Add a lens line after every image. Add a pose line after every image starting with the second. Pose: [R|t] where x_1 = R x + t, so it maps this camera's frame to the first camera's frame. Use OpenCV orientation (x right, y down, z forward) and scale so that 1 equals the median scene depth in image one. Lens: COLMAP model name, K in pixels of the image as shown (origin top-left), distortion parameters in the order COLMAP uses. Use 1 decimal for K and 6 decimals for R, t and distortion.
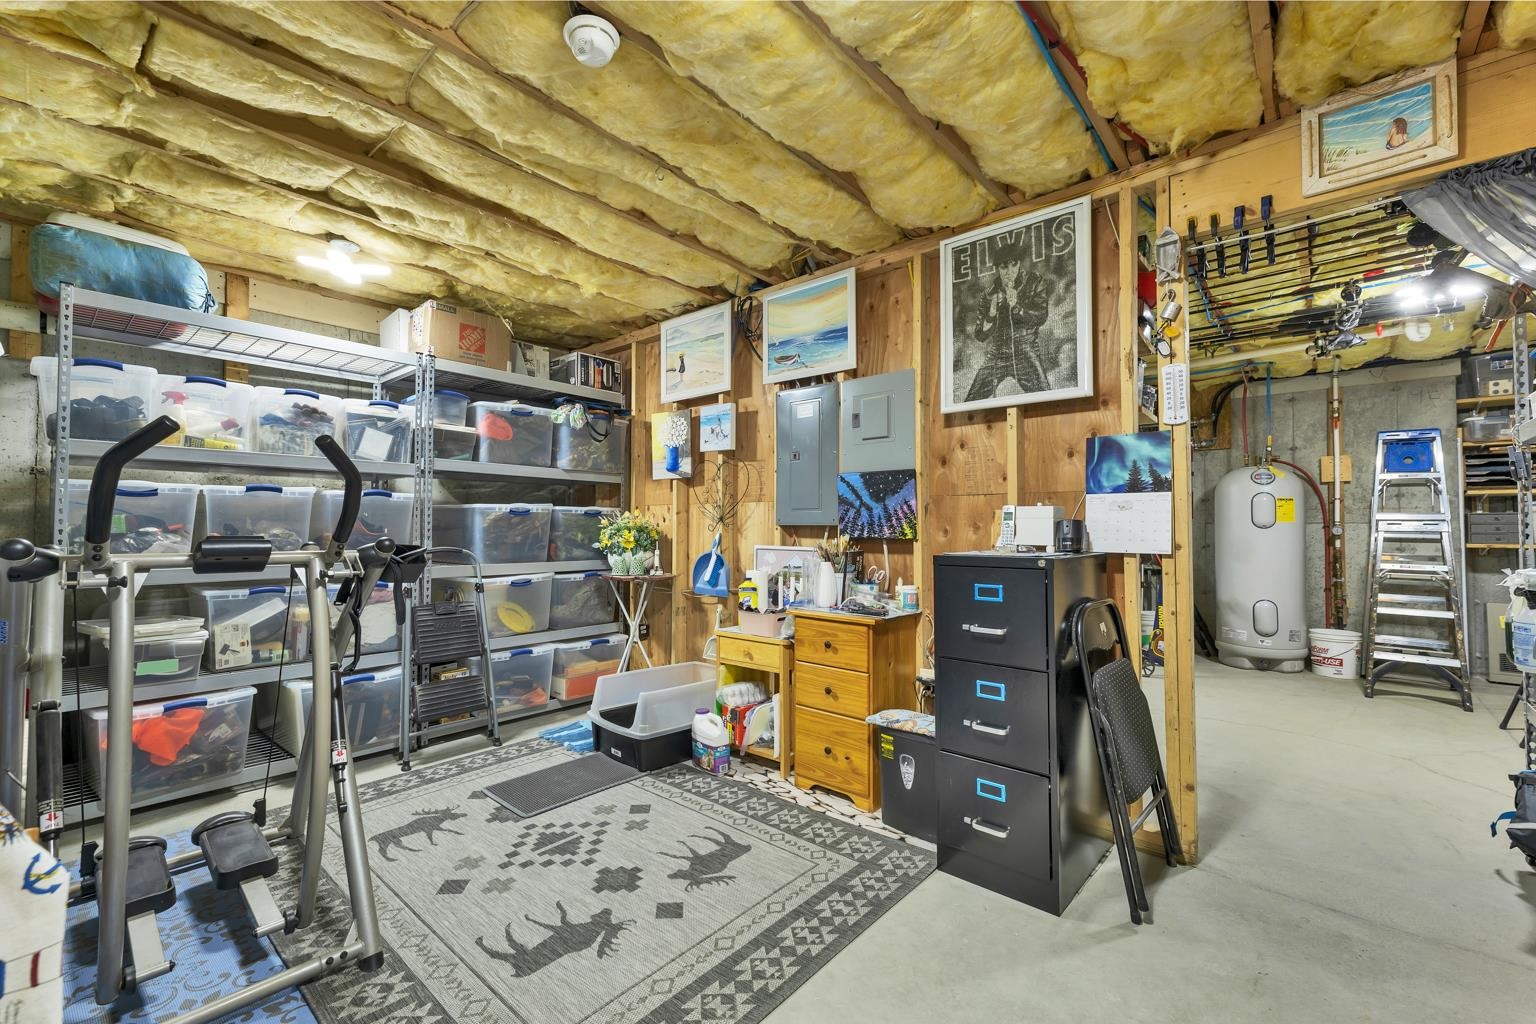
lens RADIAL K [[649.1, 0, 759.6], [0, 649.1, 510.3], [0, 0, 1]] dist [-0.000248, -0.000230]
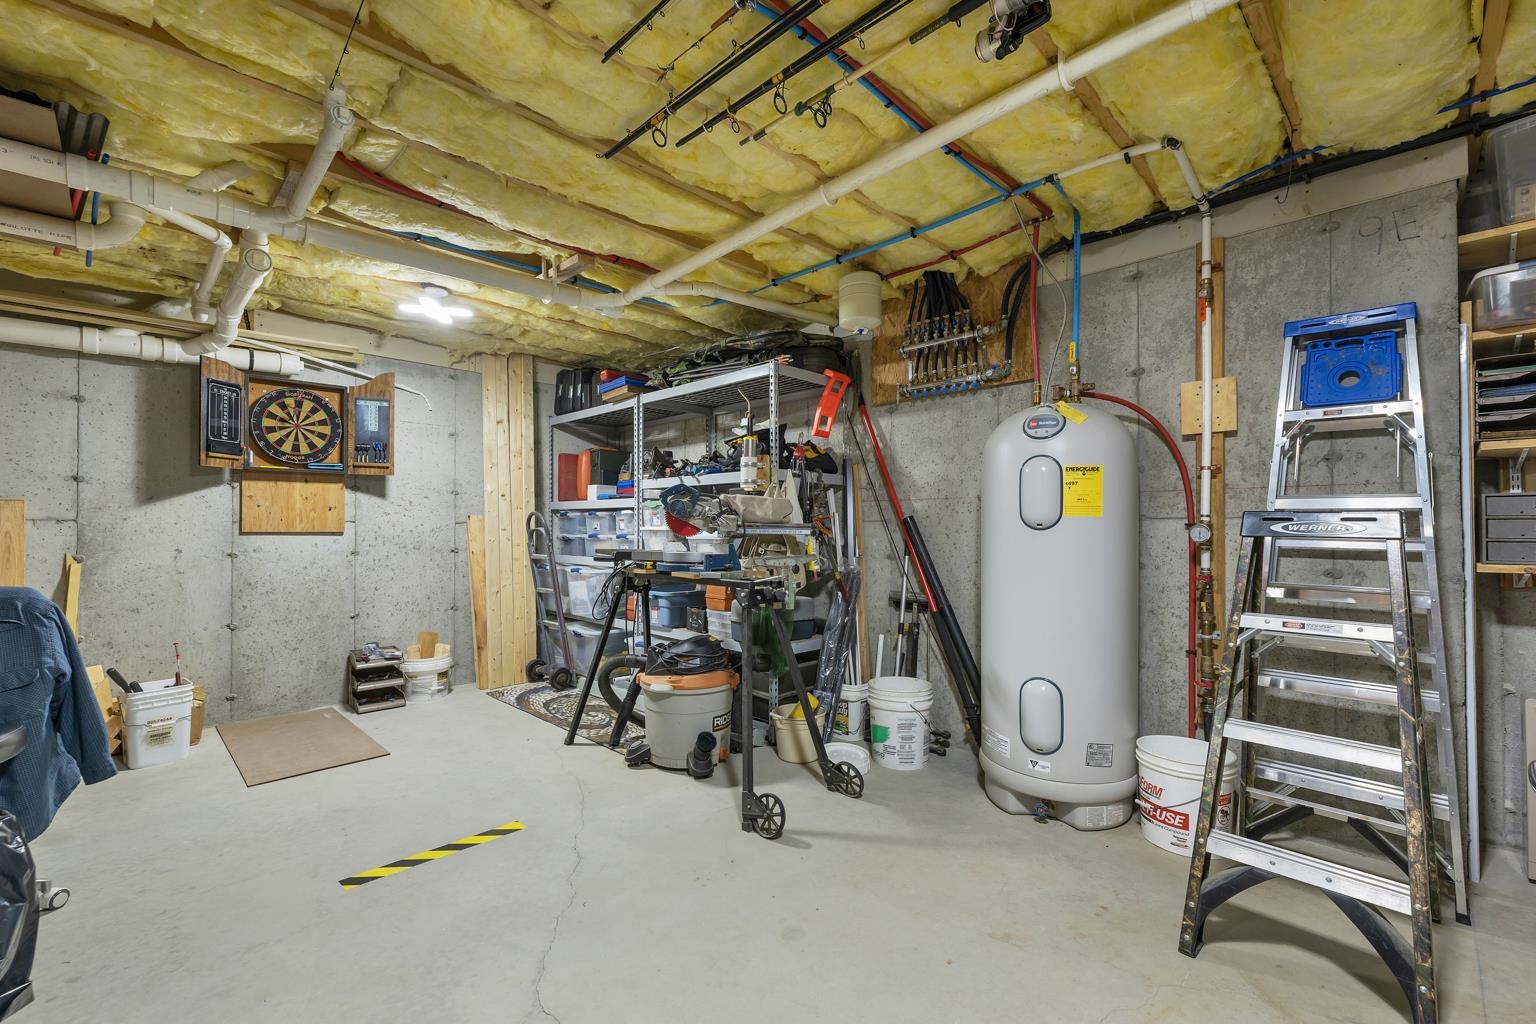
lens RADIAL K [[649.1, 0, 774.8], [0, 649.1, 518.7], [0, 0, 1]] dist [-0.000248, -0.000230]
pose [[0.998266, -0.006783, -0.058470, 0.613546], [0.007879, 0.999797, 0.018525, 0.008761], [0.058333, -0.018953, 0.998117, 0.511662]]
